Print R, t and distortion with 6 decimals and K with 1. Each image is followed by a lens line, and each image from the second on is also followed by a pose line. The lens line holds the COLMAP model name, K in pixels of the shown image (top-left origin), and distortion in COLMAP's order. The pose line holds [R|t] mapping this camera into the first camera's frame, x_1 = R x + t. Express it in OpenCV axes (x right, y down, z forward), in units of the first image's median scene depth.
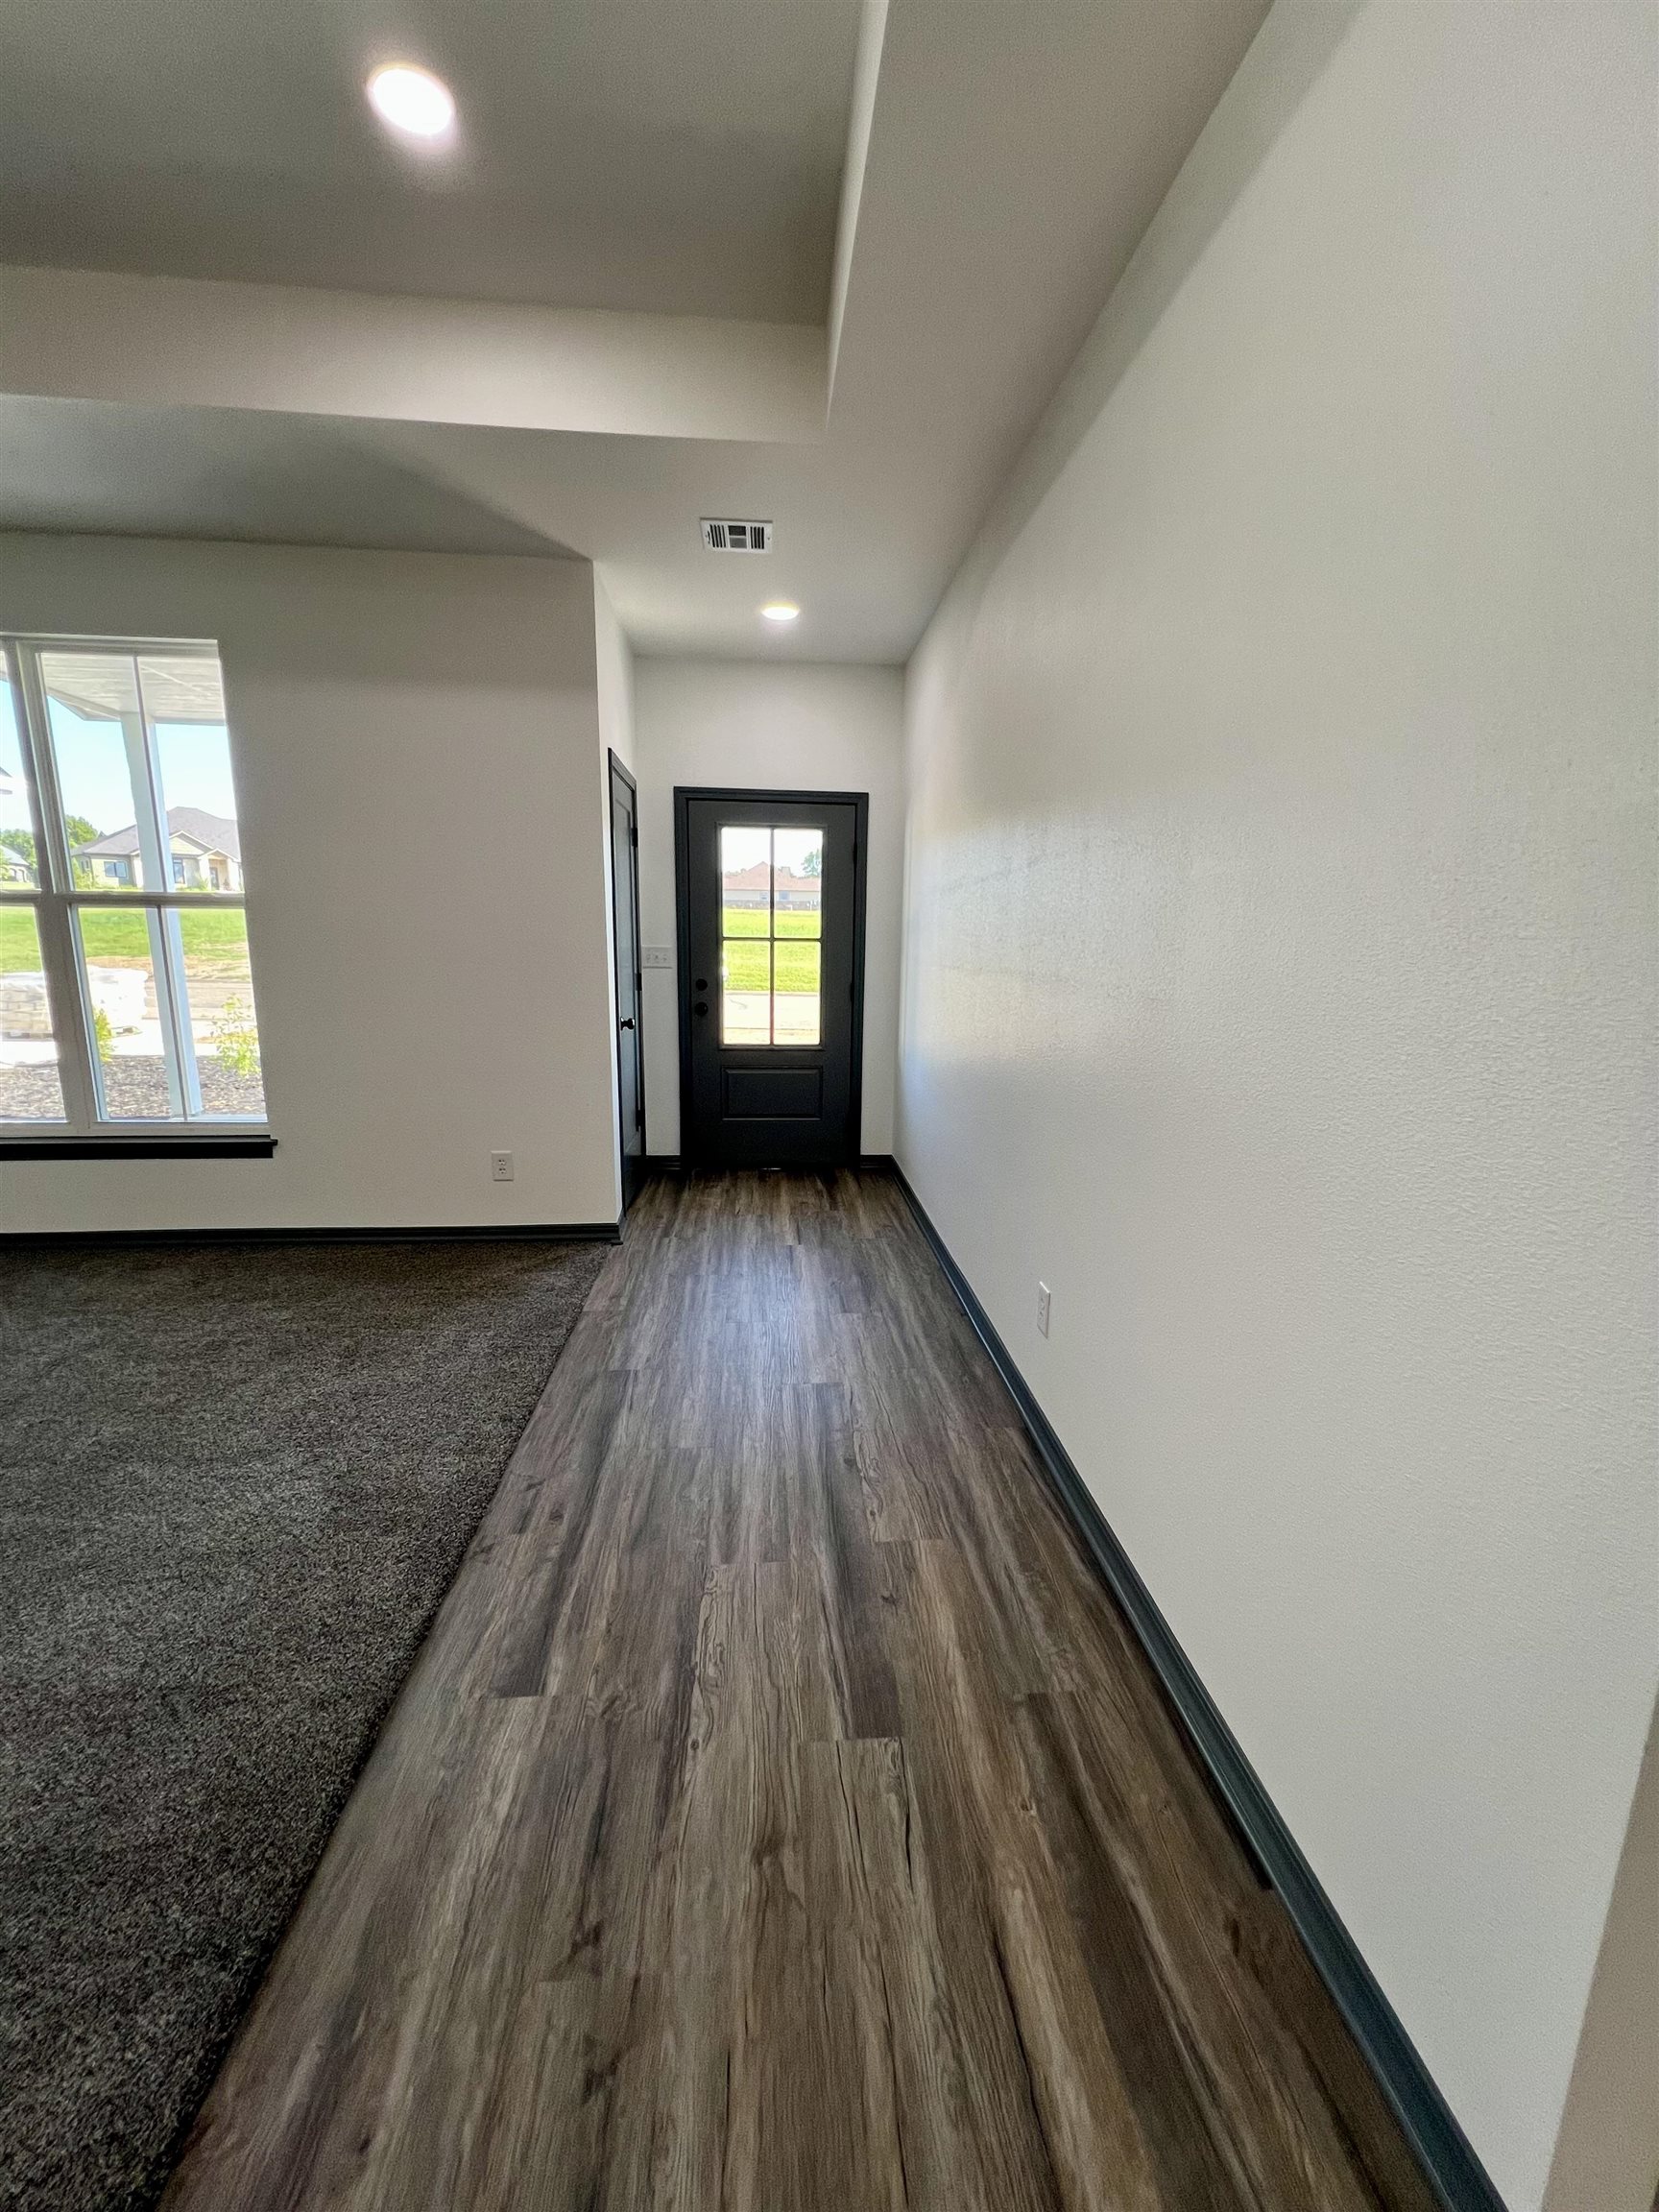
lens RADIAL K [[894.3, 0, 829.5], [0, 894.3, 1106.0], [0, 0, 1]] dist [-0.001080, -0.000377]
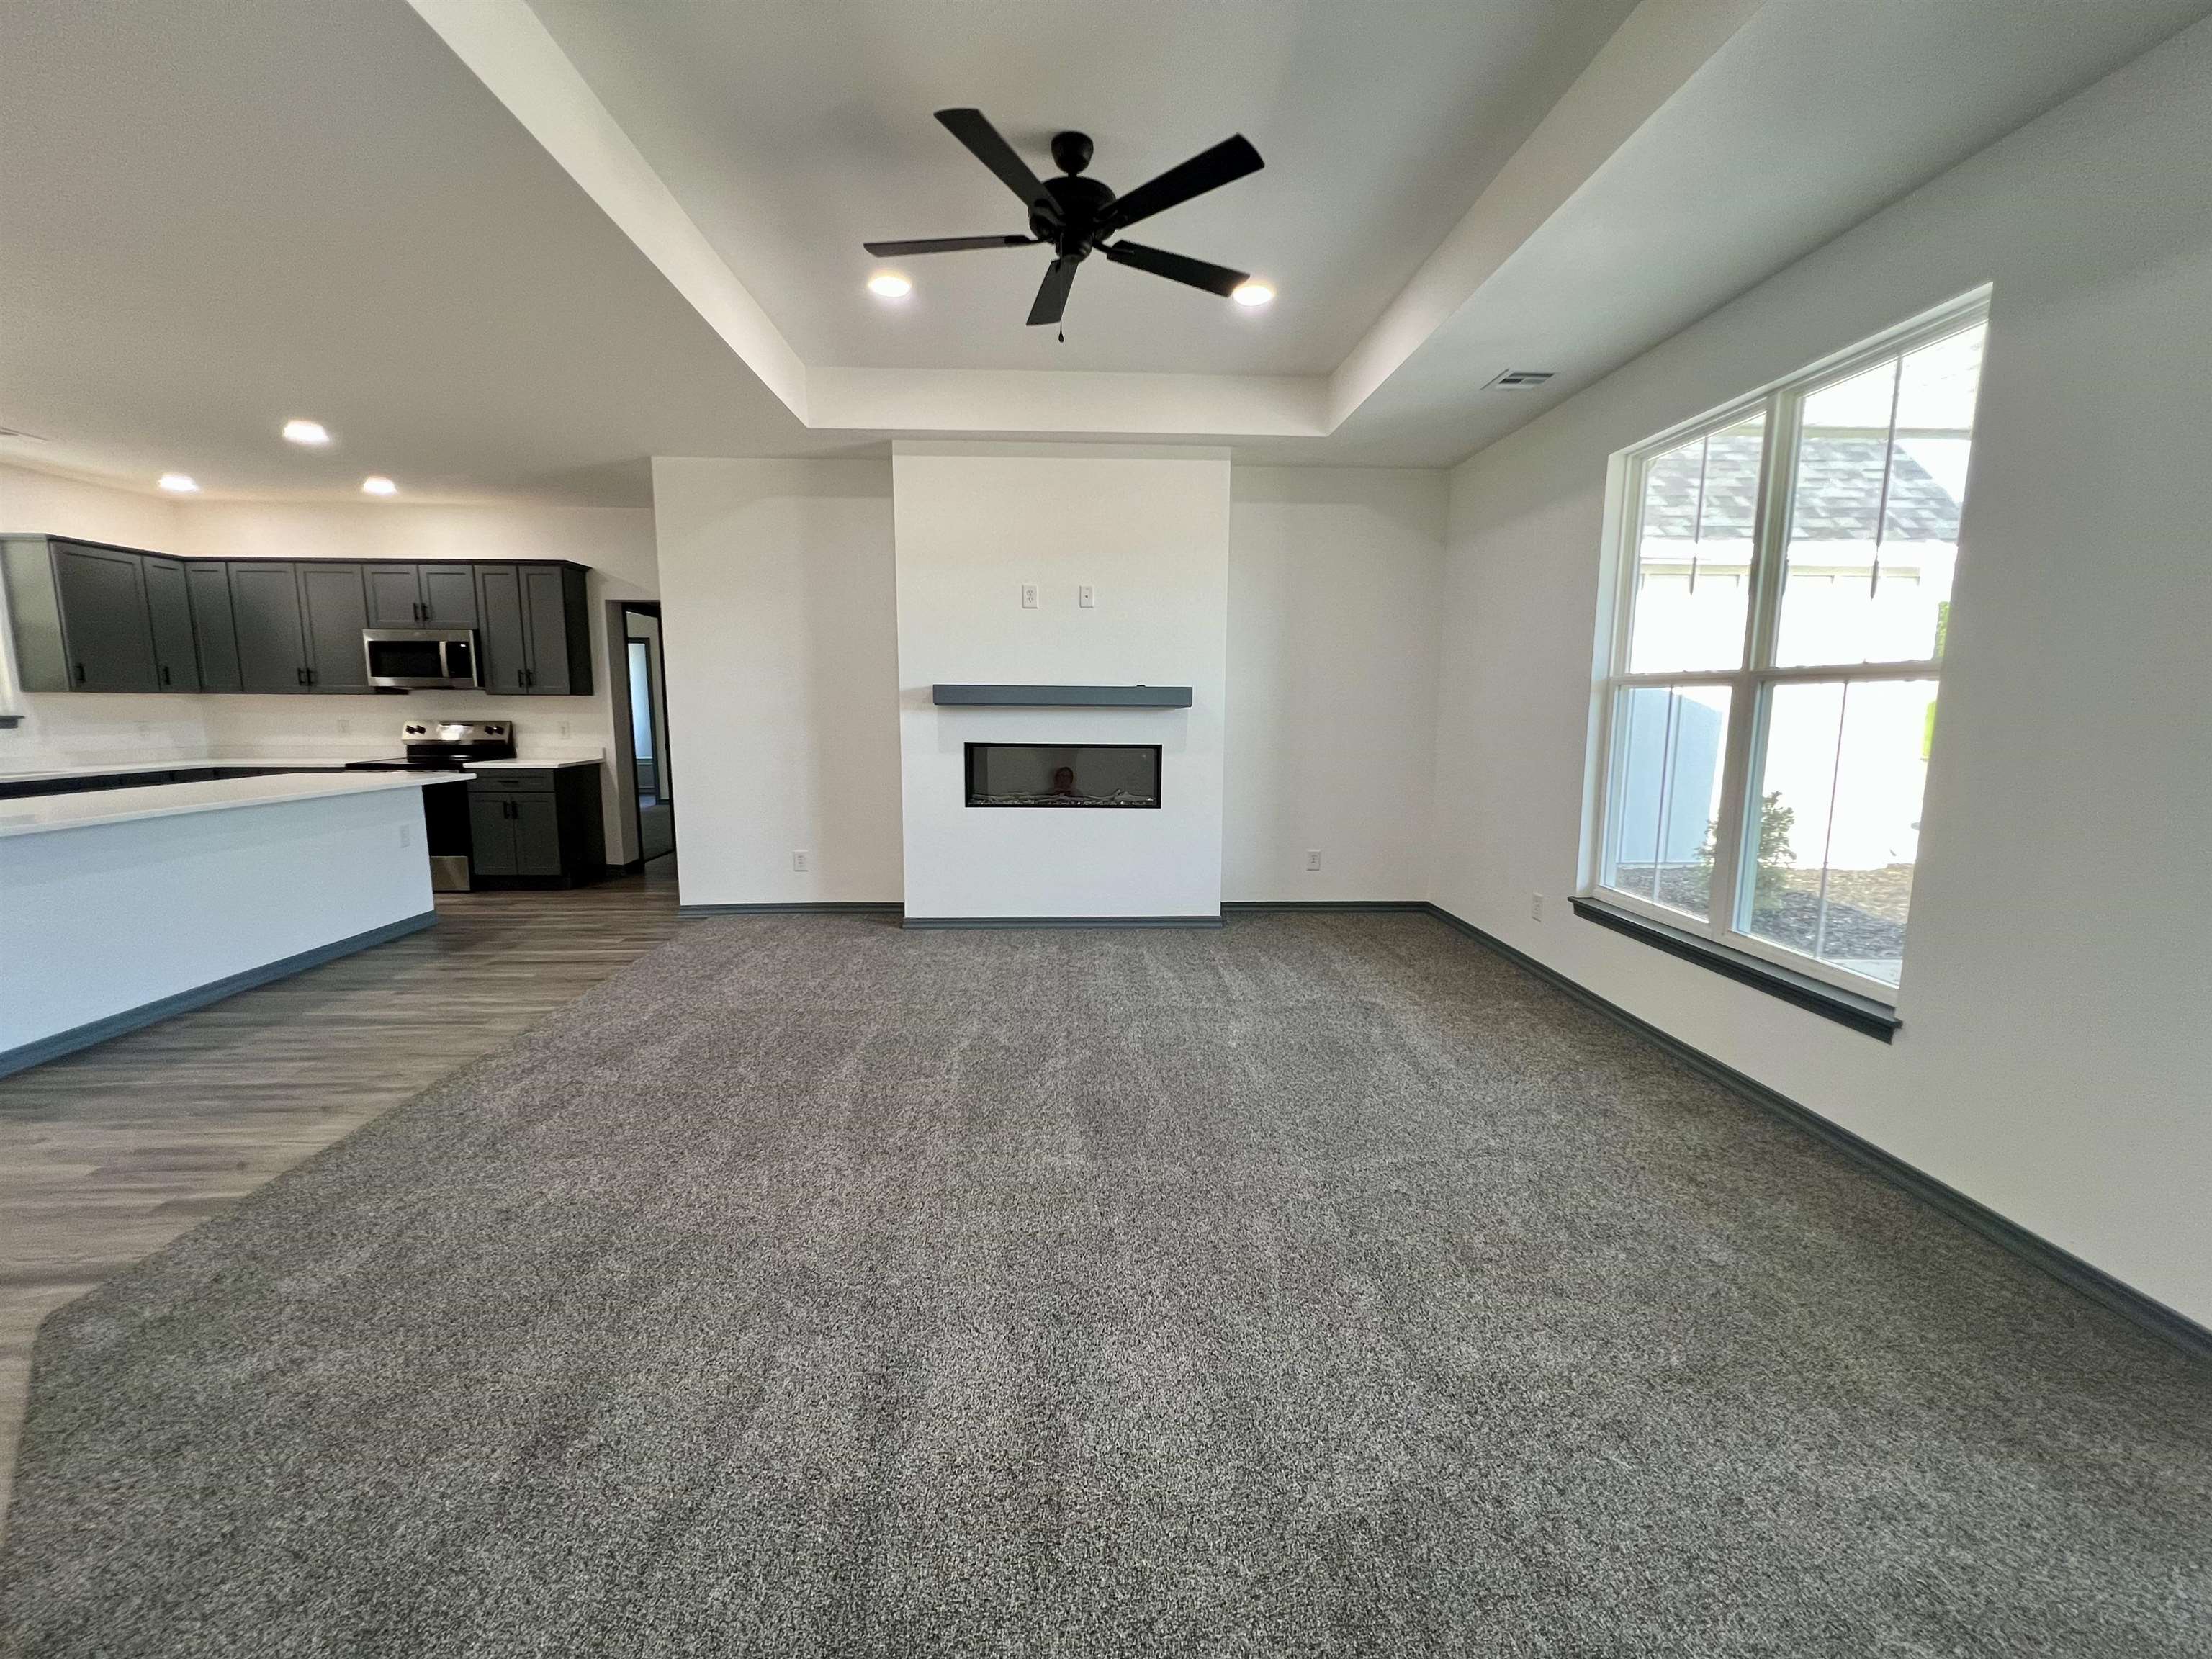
lens RADIAL K [[886.4, 0, 1111.8], [0, 886.4, 823.0], [0, 0, 1]] dist [-0.001829, -0.000298]
pose [[-0.031942, 0.119643, -0.992303, 0.042137], [-0.202198, 0.971508, 0.123644, -0.074060], [0.978824, 0.204591, -0.006840, 0.429626]]
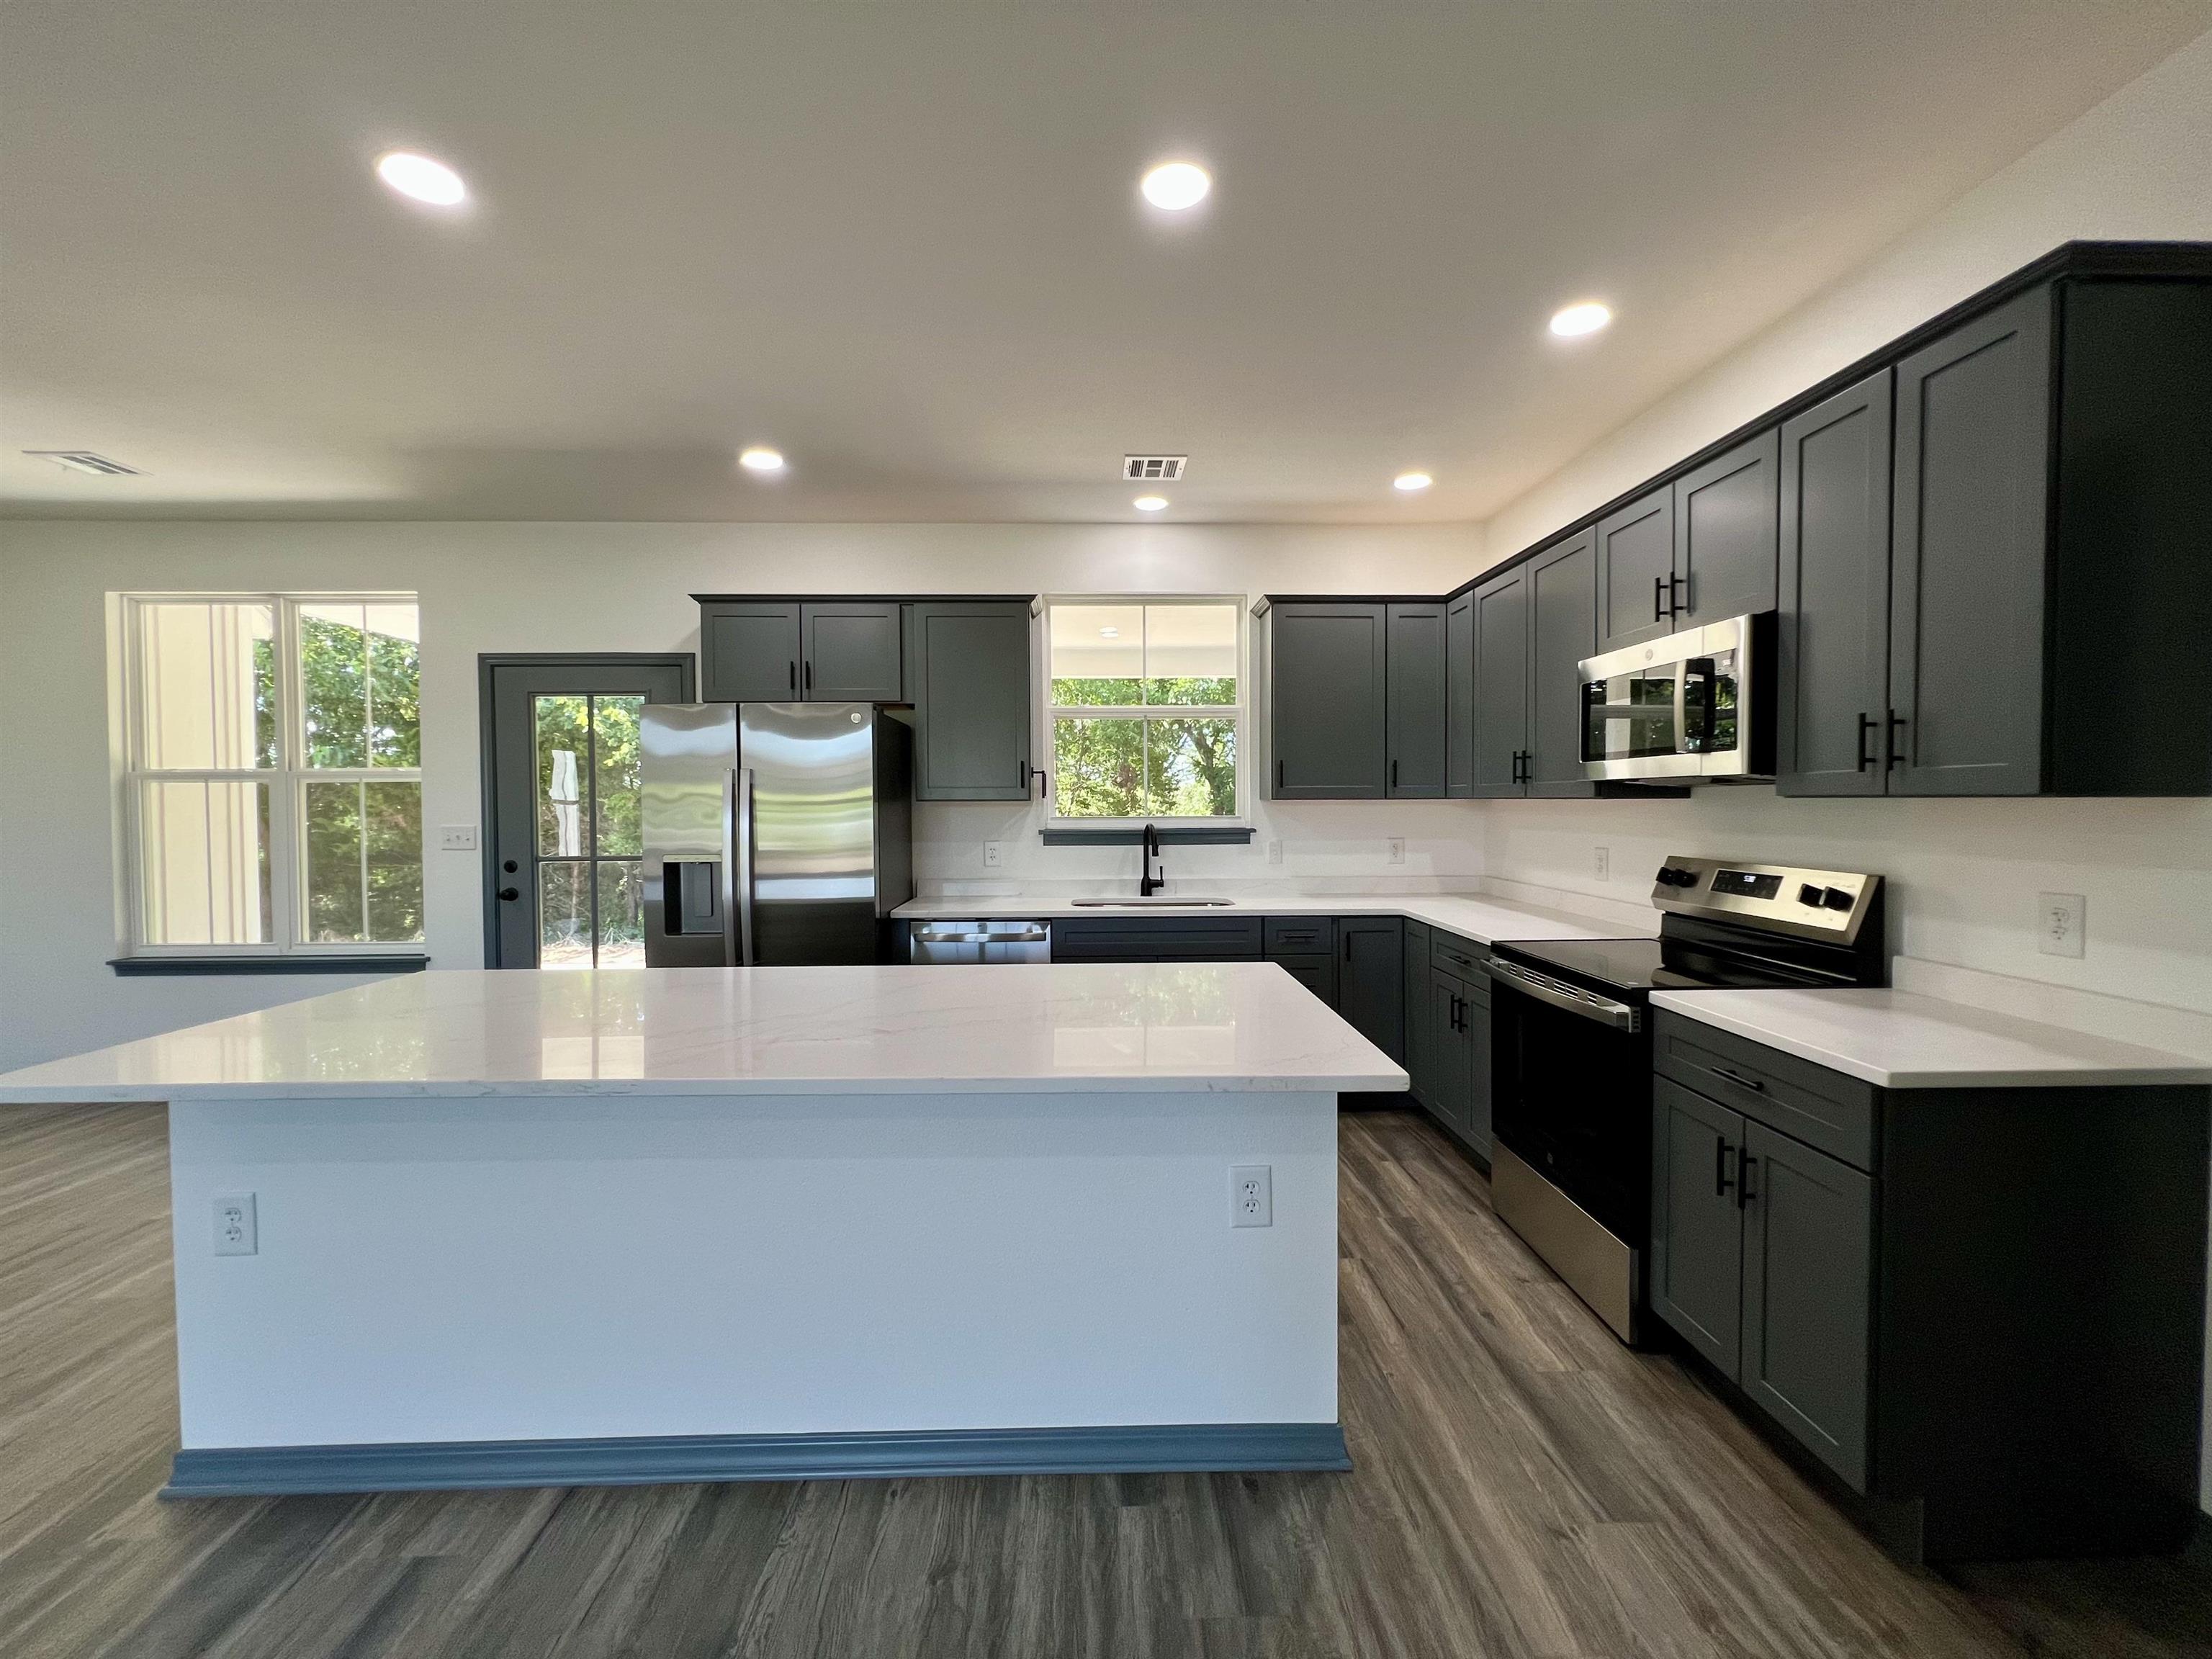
lens RADIAL K [[887.2, 0, 1100.8], [0, 887.2, 823.0], [0, 0, 1]] dist [0.000010, 0.000252]
pose [[-0.998410, -0.011058, 0.055280, -1.308790], [0.001540, 0.974861, 0.222809, 0.032503], [-0.056355, 0.222540, -0.973293, -0.255946]]
